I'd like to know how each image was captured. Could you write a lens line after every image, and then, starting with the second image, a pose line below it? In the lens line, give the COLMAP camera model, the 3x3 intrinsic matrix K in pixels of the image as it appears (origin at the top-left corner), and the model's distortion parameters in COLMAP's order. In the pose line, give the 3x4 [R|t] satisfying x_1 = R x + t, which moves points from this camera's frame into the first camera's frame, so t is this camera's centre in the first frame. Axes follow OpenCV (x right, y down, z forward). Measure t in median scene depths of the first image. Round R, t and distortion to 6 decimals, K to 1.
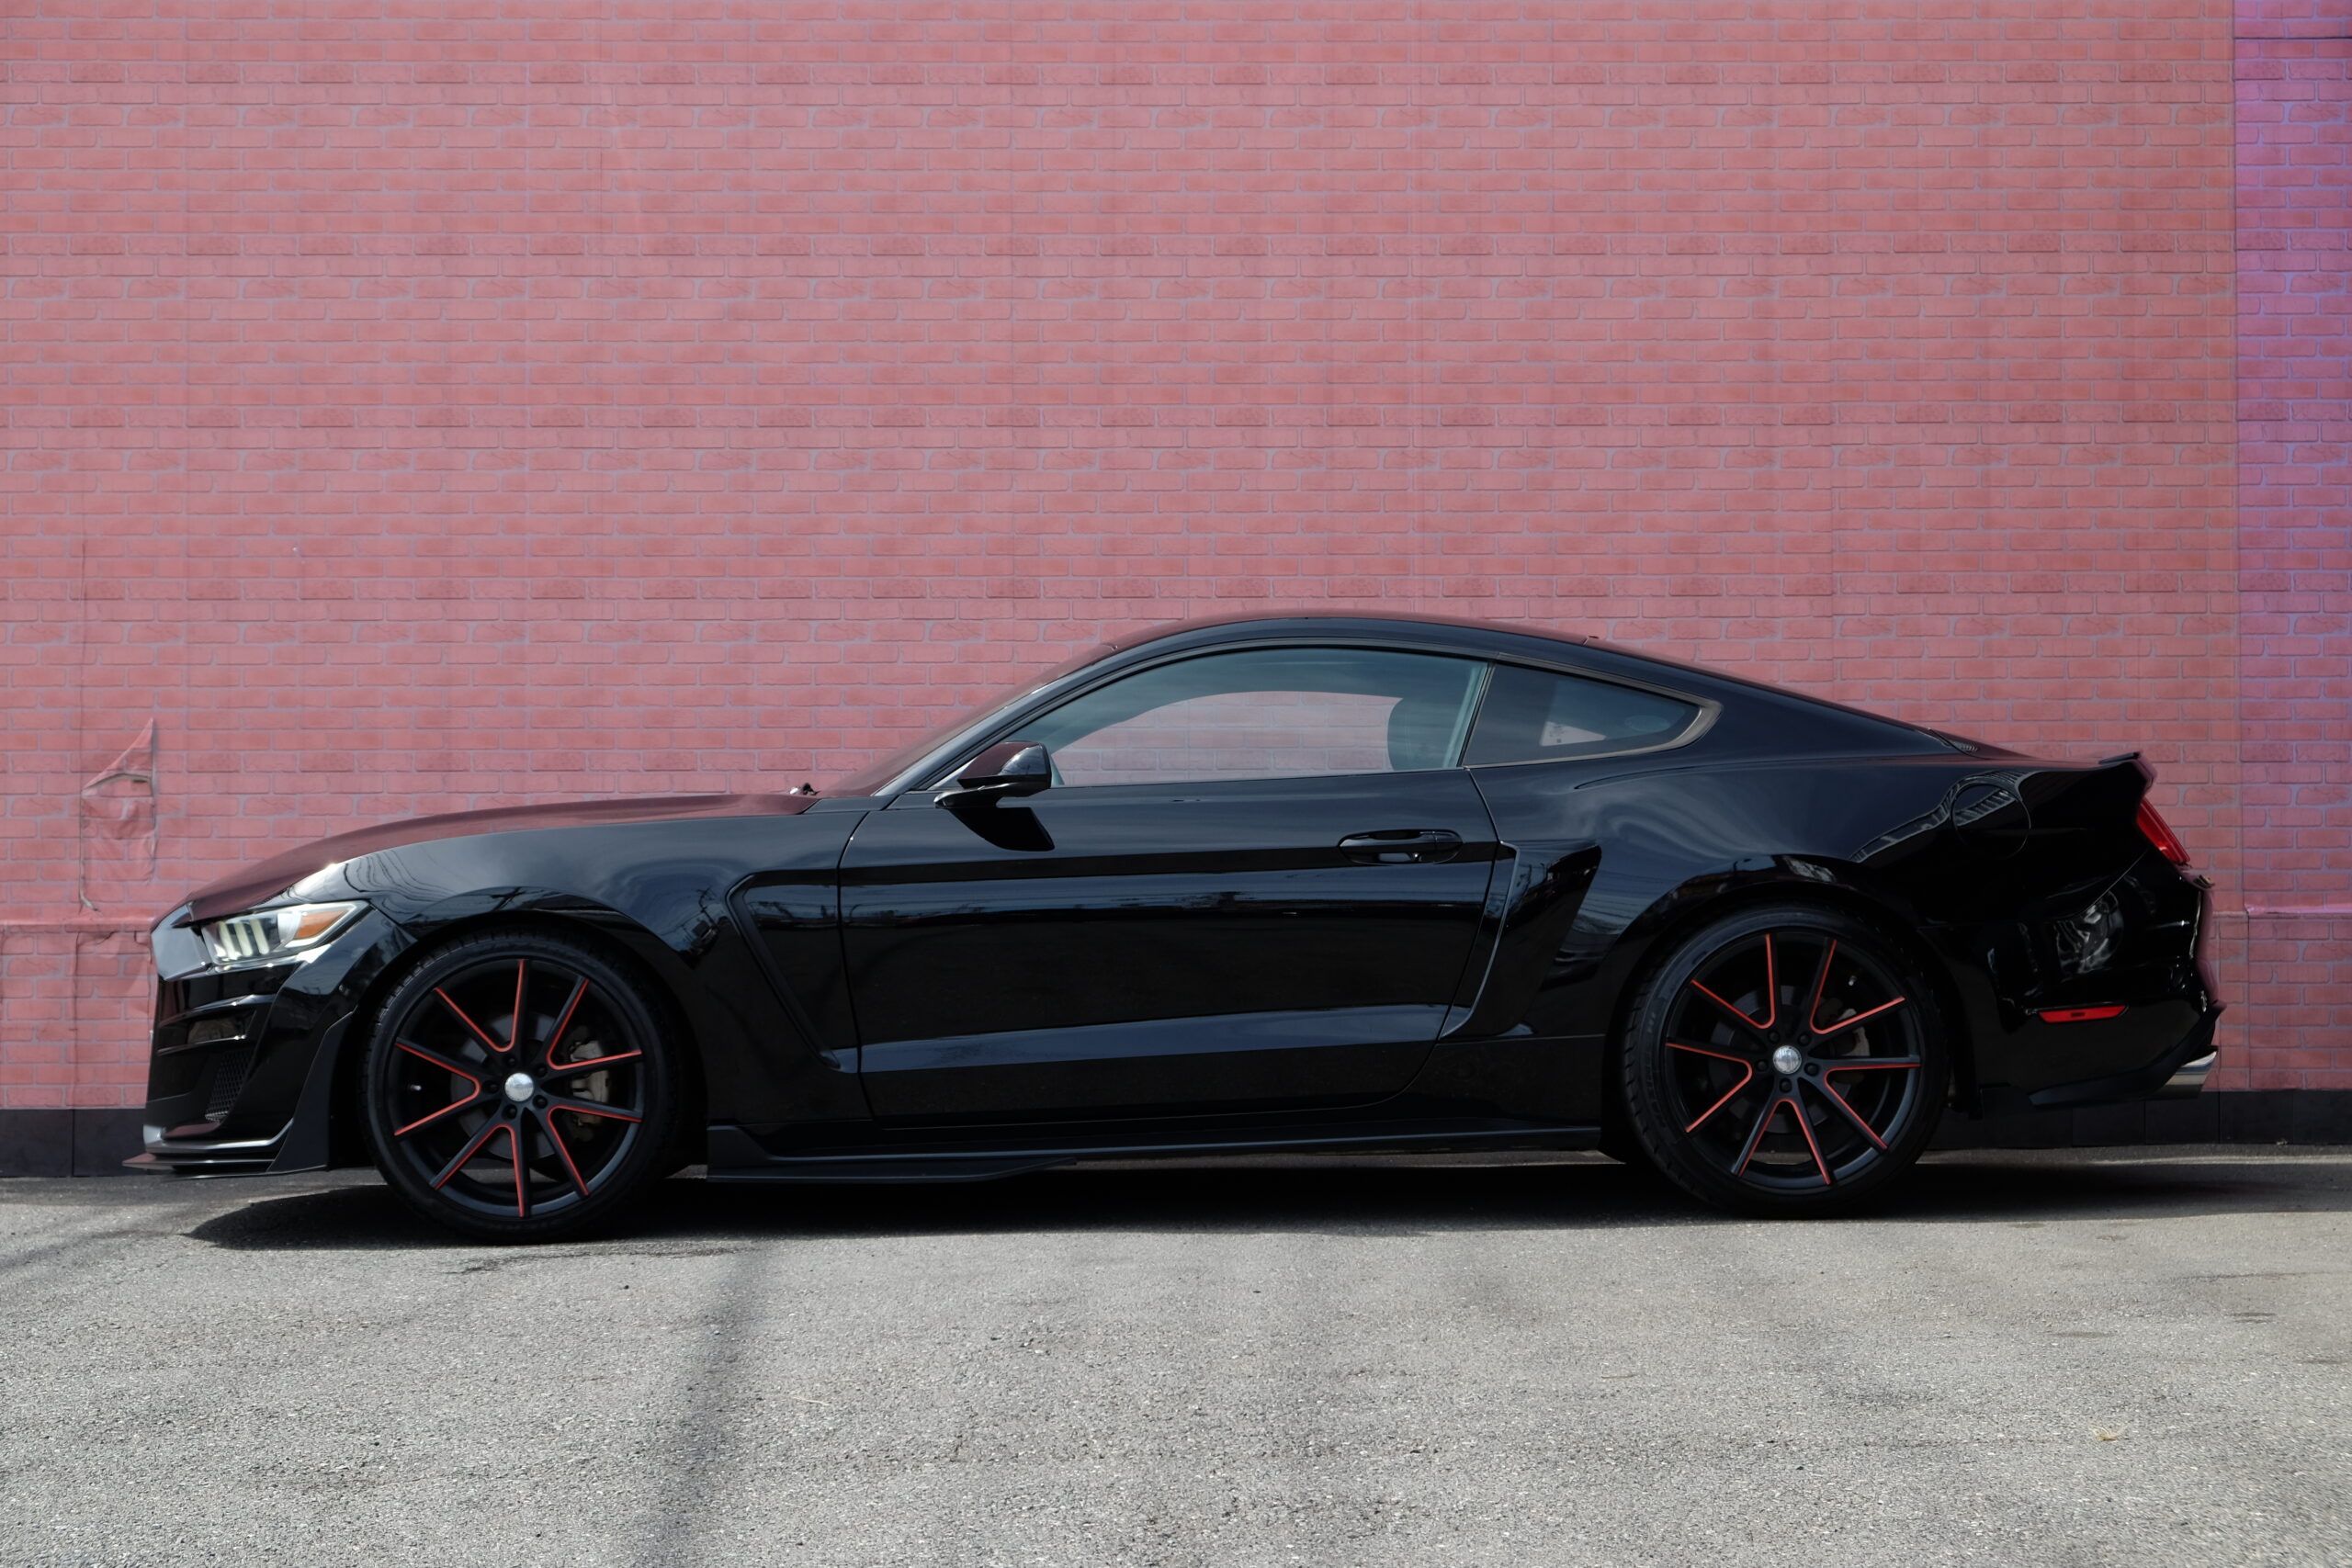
lens RADIAL K [[4063.5, 0, 1168.0], [0, 4063.5, 782.6], [0, 0, 1]] dist [0.003767, 0.216709]
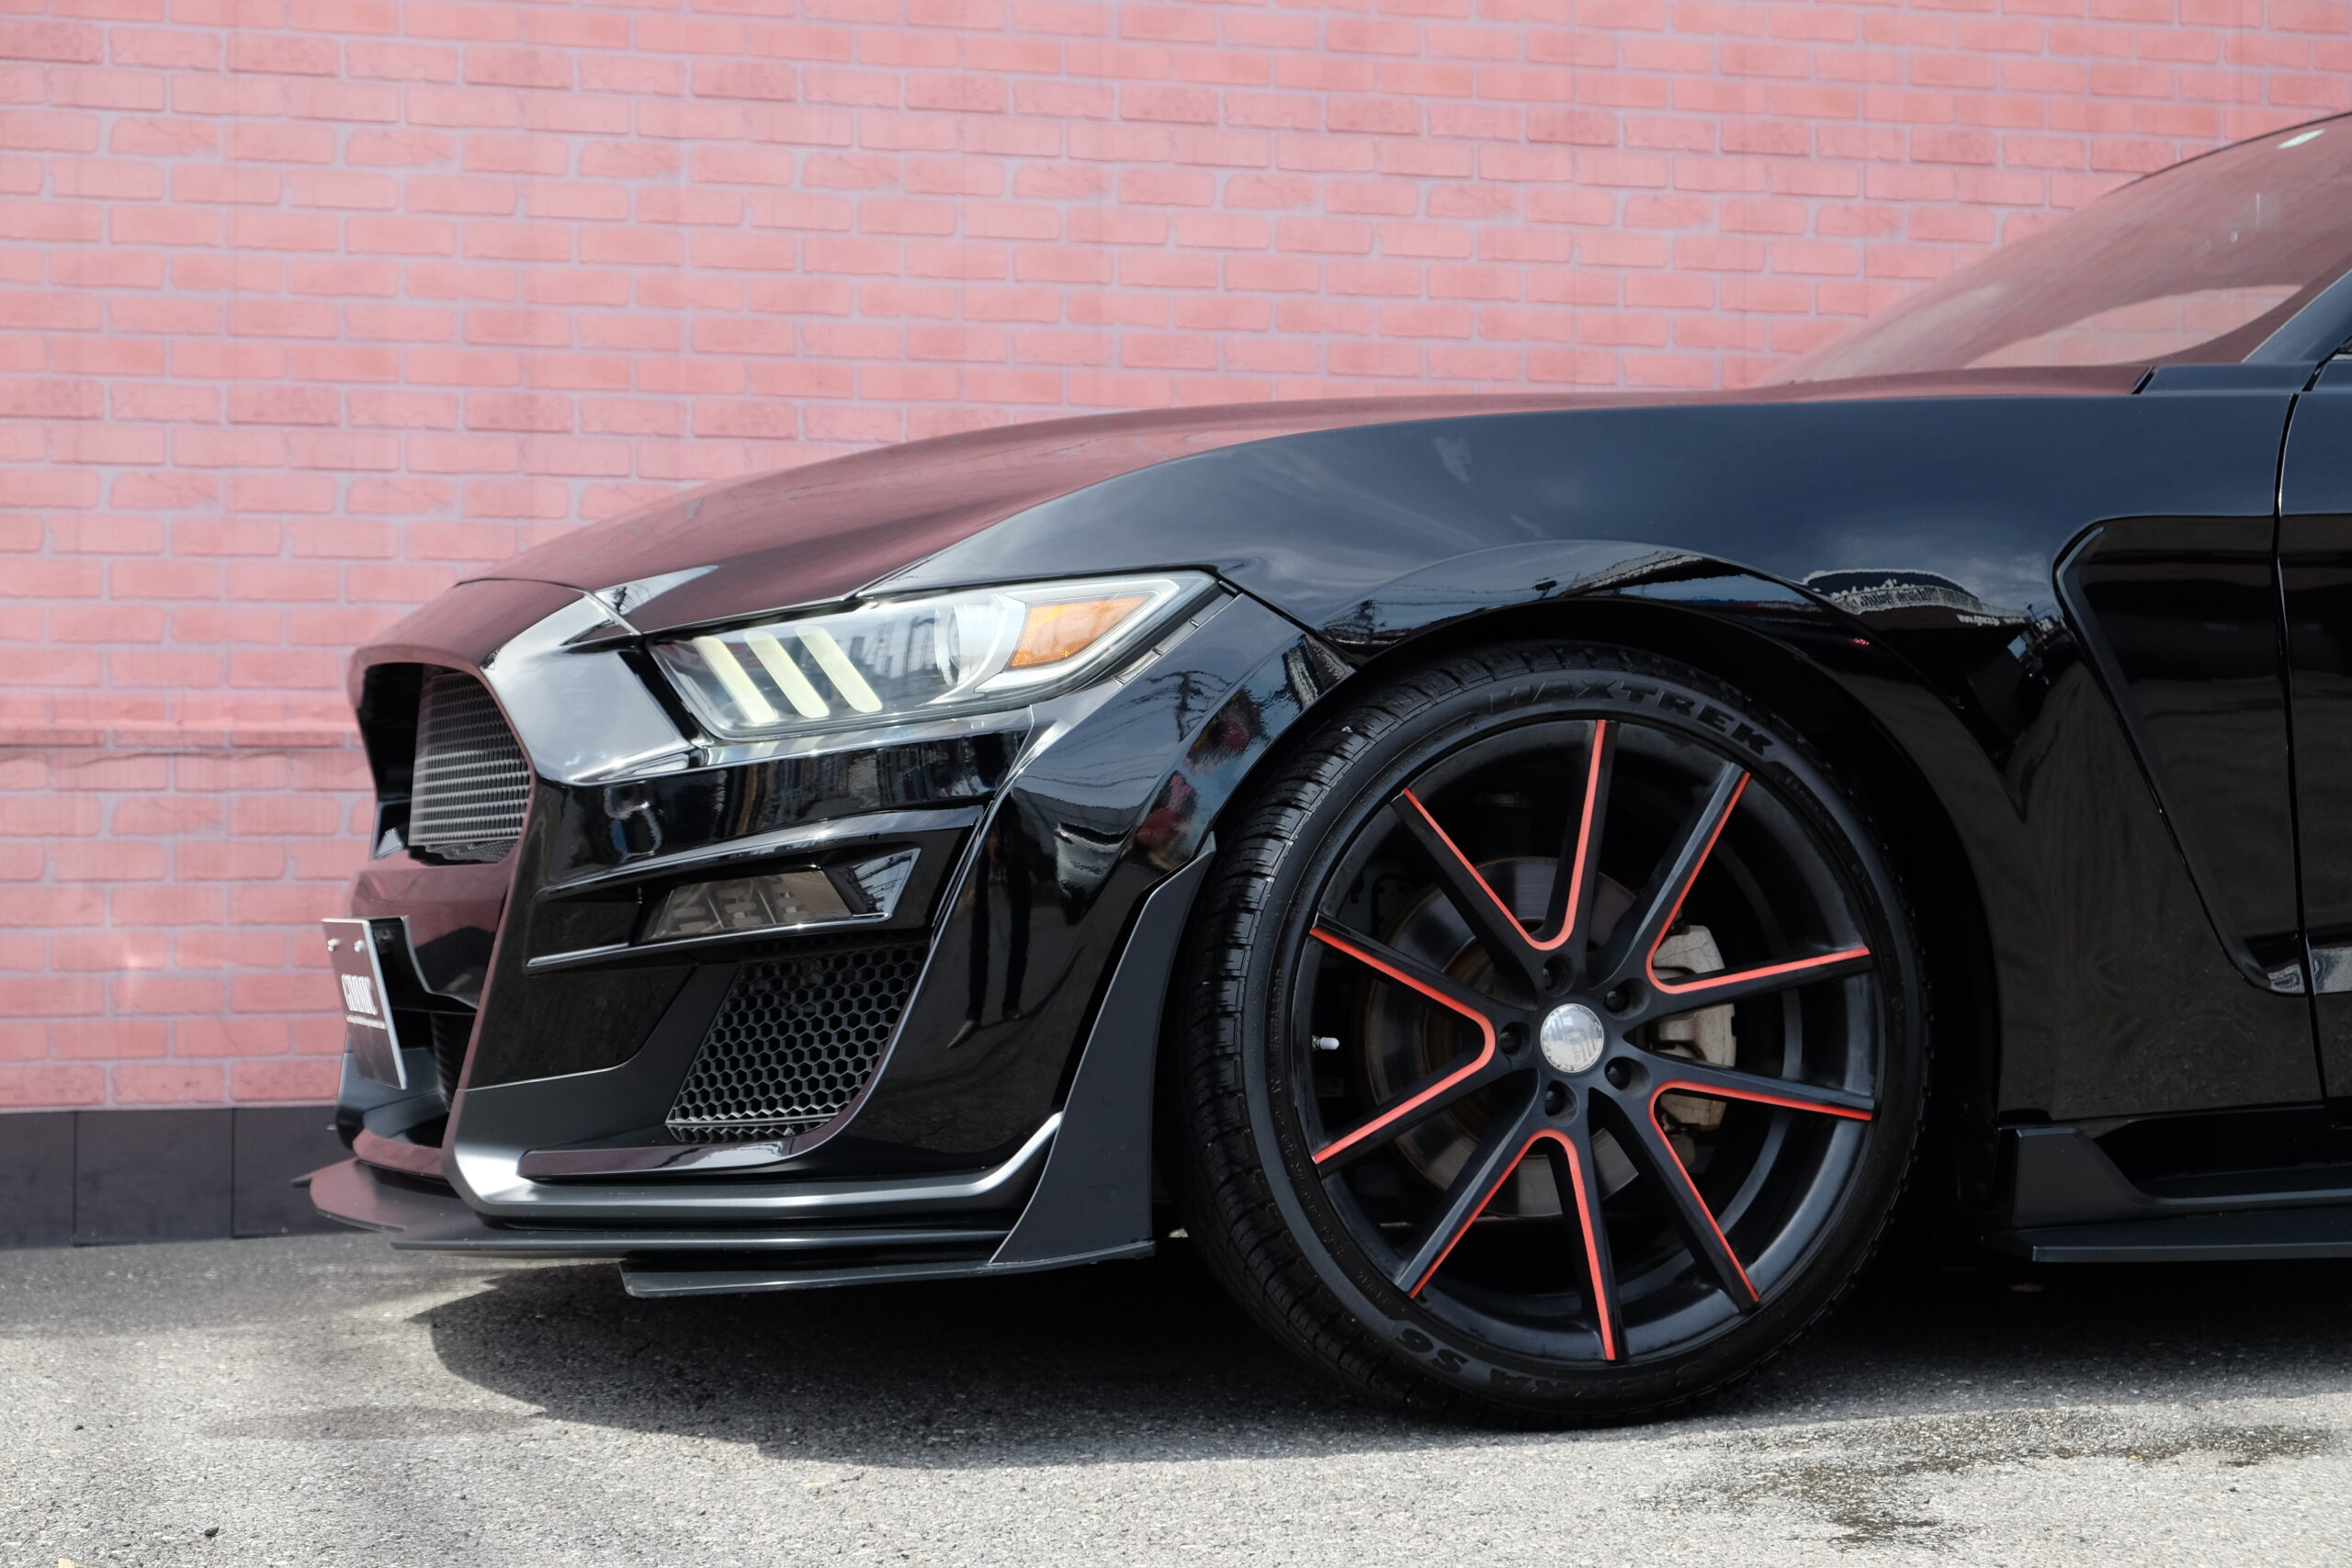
lens RADIAL K [[4215.2, 0, 1170.1], [0, 4215.2, 788.5], [0, 0, 1]] dist [0.033468, 0.069700]
pose [[0.957520, 0.006033, 0.288304, -0.251026], [-0.007745, 0.999959, 0.004796, 0.038016], [-0.288263, -0.006825, 0.957527, 0.479438]]
